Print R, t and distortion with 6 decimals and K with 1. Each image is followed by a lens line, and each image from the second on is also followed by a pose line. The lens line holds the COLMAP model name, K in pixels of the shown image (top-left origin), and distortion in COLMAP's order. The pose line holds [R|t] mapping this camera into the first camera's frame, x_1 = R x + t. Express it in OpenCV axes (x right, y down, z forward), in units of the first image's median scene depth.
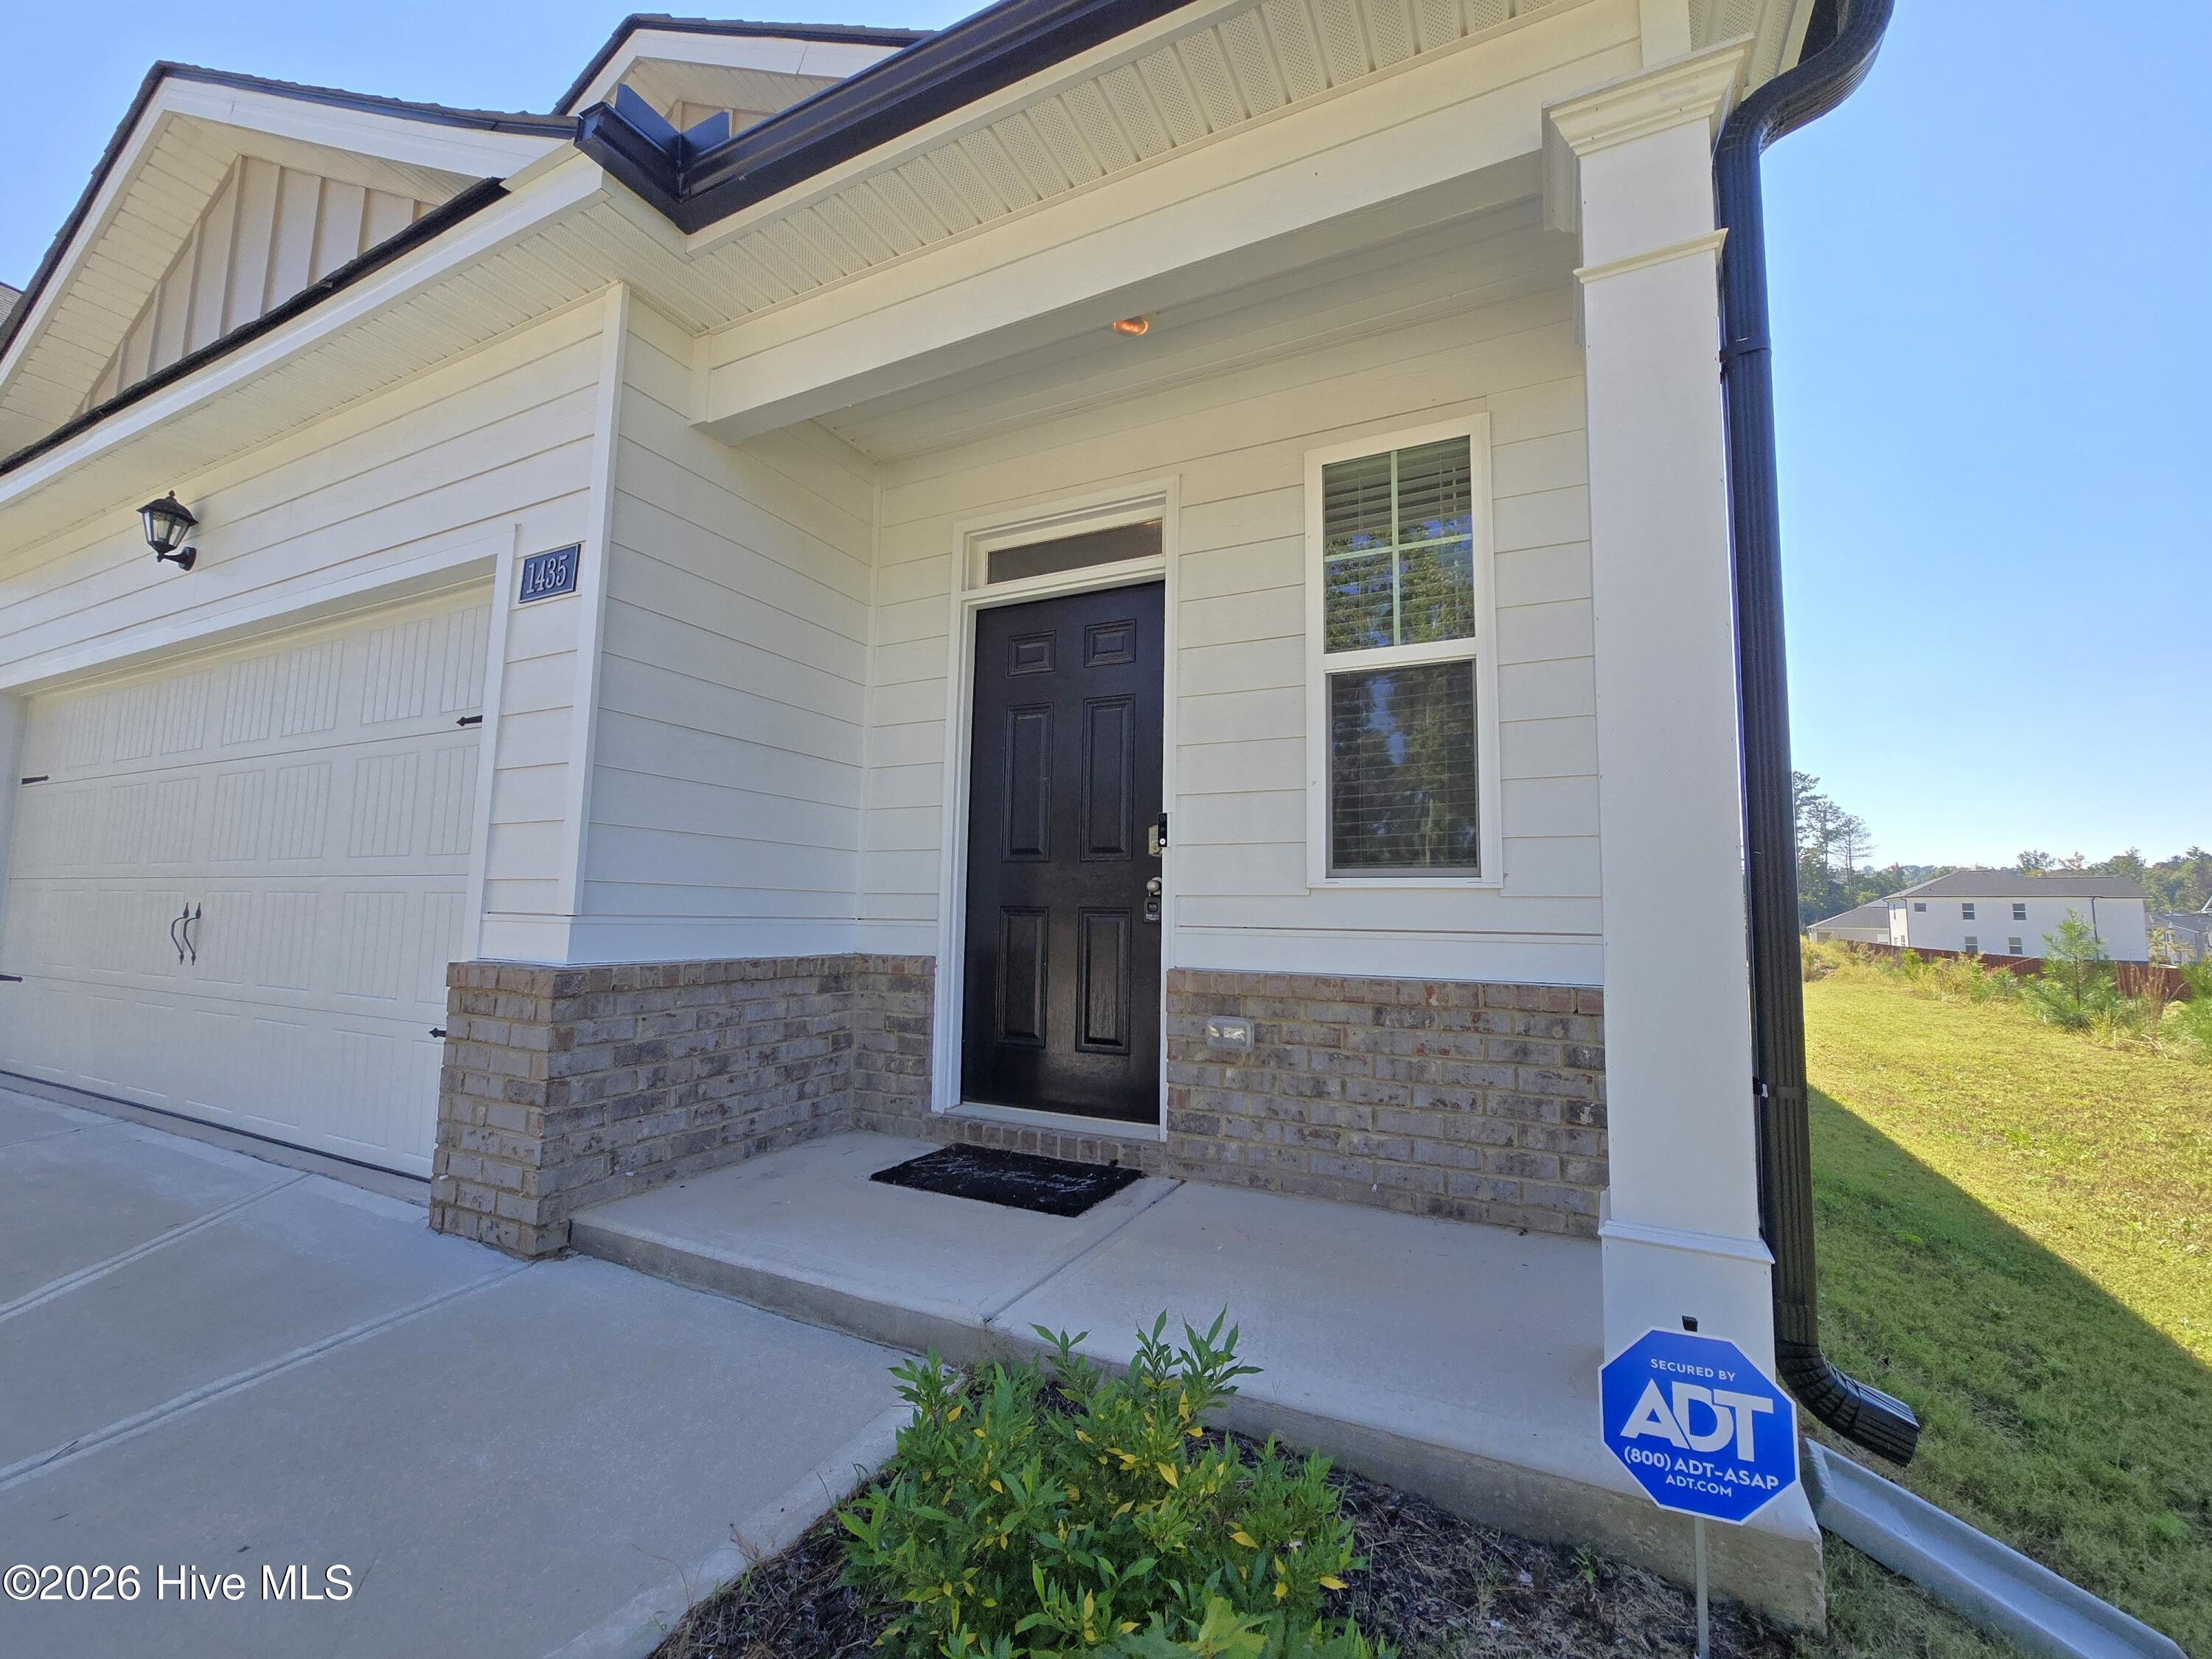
lens RADIAL K [[888.5, 0, 1106.0], [0, 888.5, 829.5], [0, 0, 1]] dist [-0.025767, -0.000027]
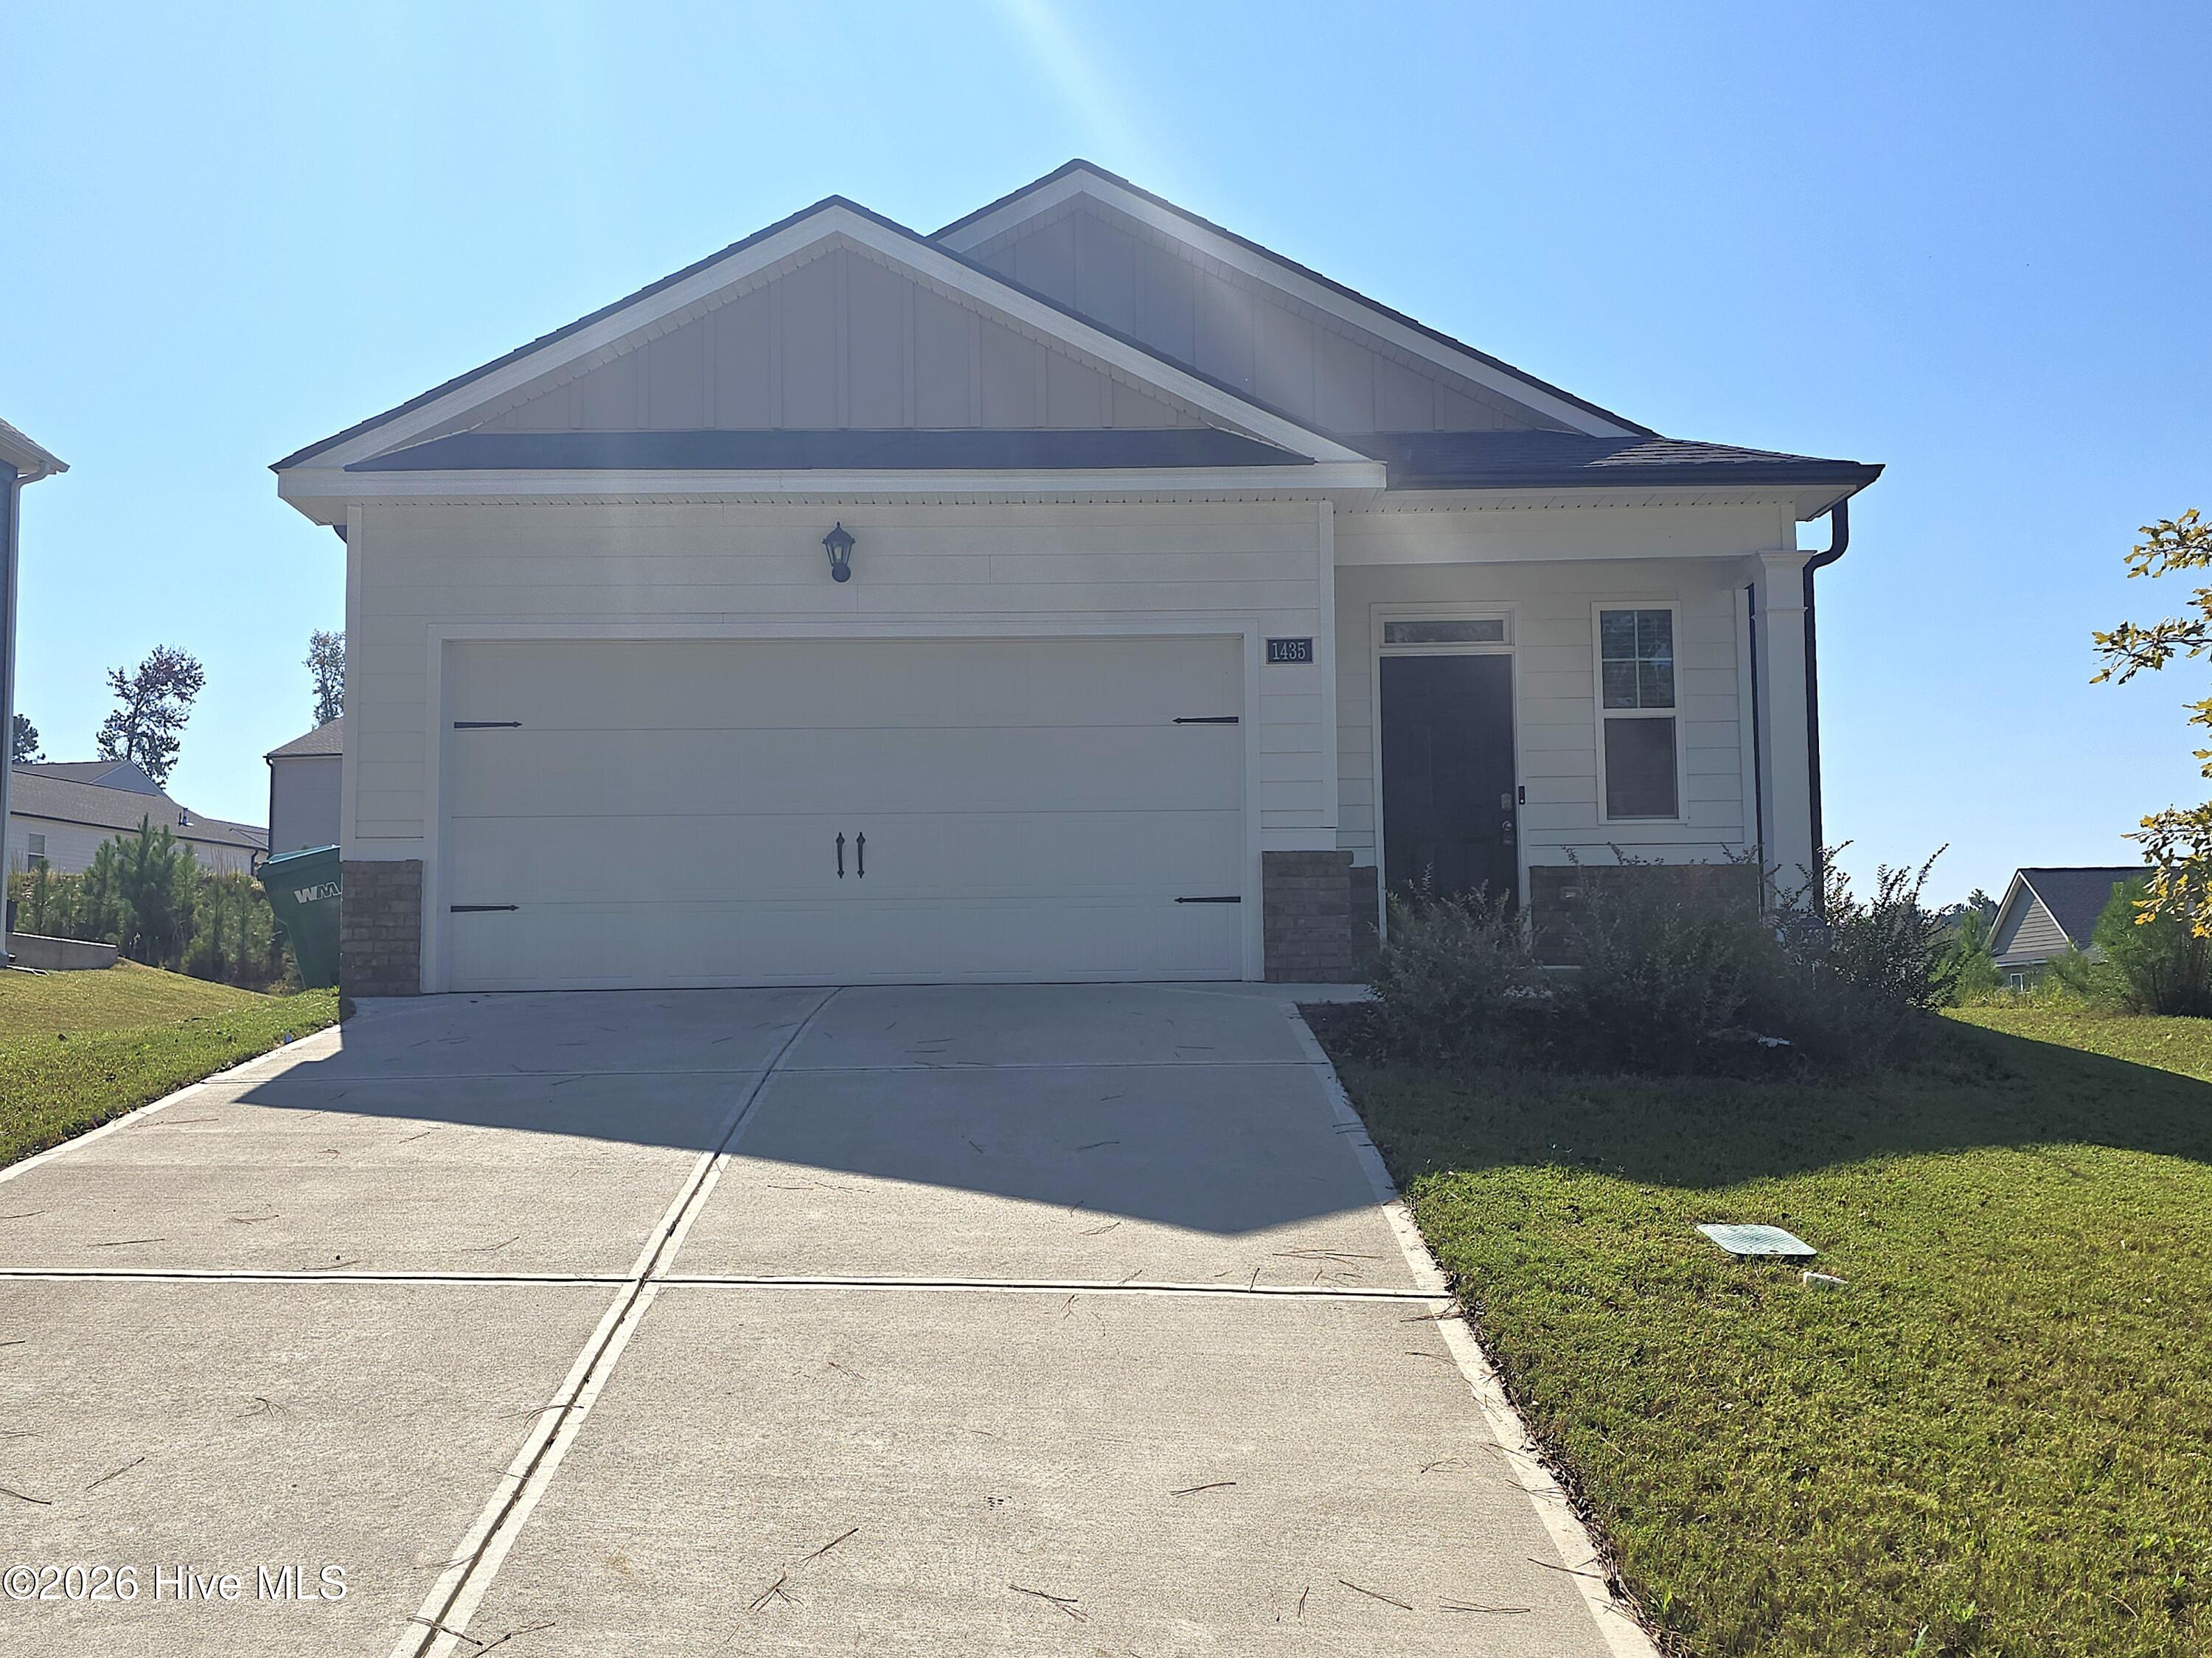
lens RADIAL K [[1660.2, 0, 1106.0], [0, 1660.2, 829.0], [0, 0, 1]] dist [-0.000547, -0.000273]
pose [[0.924621, 0.018332, 0.380446, -2.304231], [-0.018643, 0.999822, -0.002867, 0.110056], [-0.380431, -0.004441, 0.924799, -2.122608]]
